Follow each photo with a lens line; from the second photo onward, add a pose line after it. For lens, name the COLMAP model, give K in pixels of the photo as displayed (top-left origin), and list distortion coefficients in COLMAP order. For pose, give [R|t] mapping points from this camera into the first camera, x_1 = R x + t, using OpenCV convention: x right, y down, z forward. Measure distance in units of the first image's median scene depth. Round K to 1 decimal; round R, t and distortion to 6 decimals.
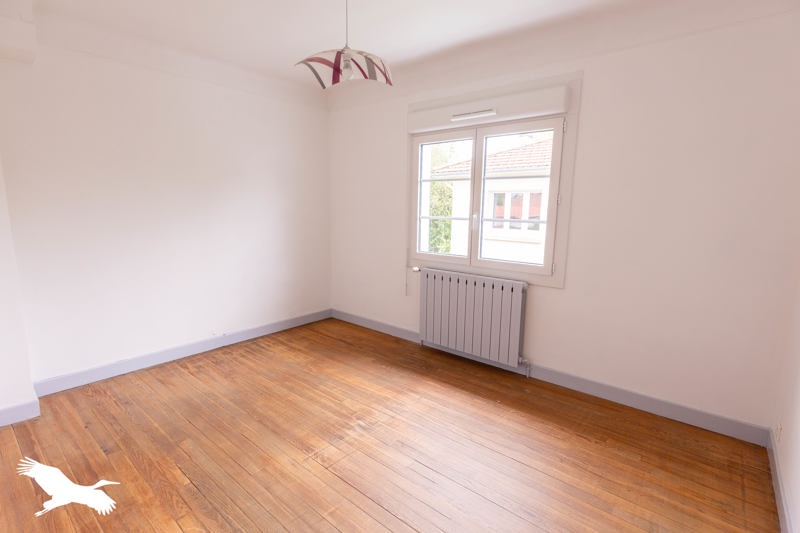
lens RADIAL K [[374.1, 0, 400.0], [0, 374.1, 266.5], [0, 0, 1]] dist [0.000698, 0.000029]
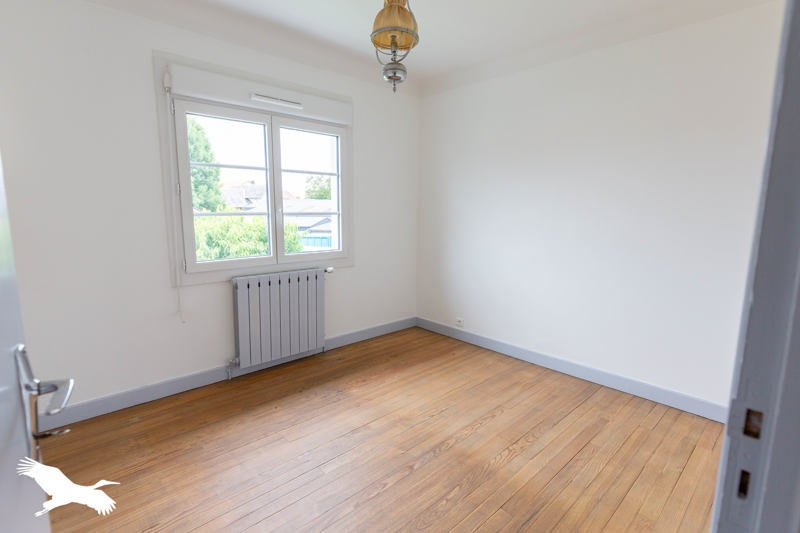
lens RADIAL K [[398.0, 0, 400.0], [0, 398.0, 266.5], [0, 0, 1]] dist [-0.001337, -0.000086]
pose [[0.118737, -0.179240, 0.976614, -0.771956], [0.133516, 0.977521, 0.163174, -0.121904], [-0.983908, 0.111018, 0.139999, 0.588815]]
